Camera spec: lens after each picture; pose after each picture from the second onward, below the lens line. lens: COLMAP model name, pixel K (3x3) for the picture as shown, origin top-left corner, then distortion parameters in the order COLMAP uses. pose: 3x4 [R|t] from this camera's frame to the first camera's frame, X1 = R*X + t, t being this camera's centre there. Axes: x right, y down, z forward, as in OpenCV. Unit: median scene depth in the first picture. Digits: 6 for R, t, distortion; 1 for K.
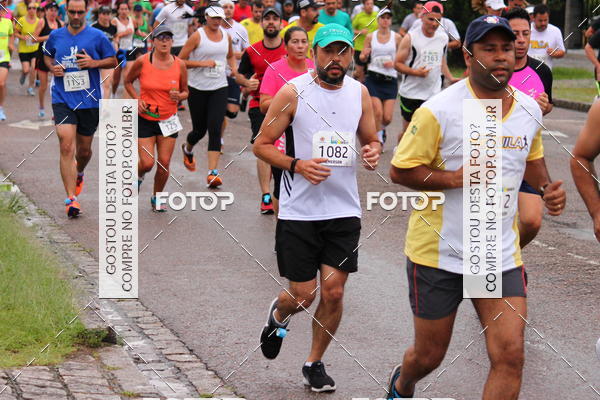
lens RADIAL K [[3653.2, 0, 271.4], [0, 3653.2, 199.5], [0, 0, 1]] dist [0.937636, -10.470791]
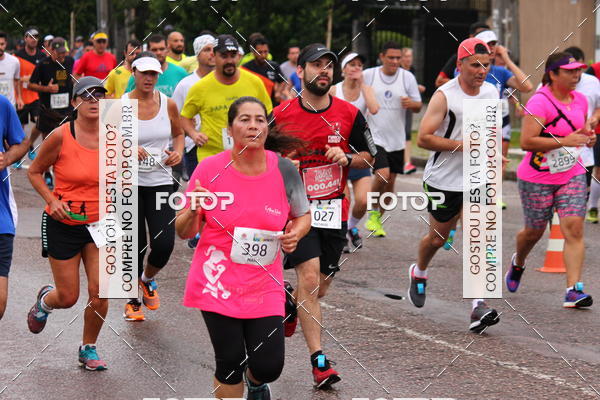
lens RADIAL K [[3712.7, 0, 334.0], [0, 3712.7, 200.5], [0, 0, 1]] dist [0.997421, -5.818891]
pose [[0.995214, -0.014868, 0.096577, -0.050932], [0.015888, 0.999826, -0.009799, -0.018189], [-0.096414, 0.011287, 0.995277, 0.305322]]
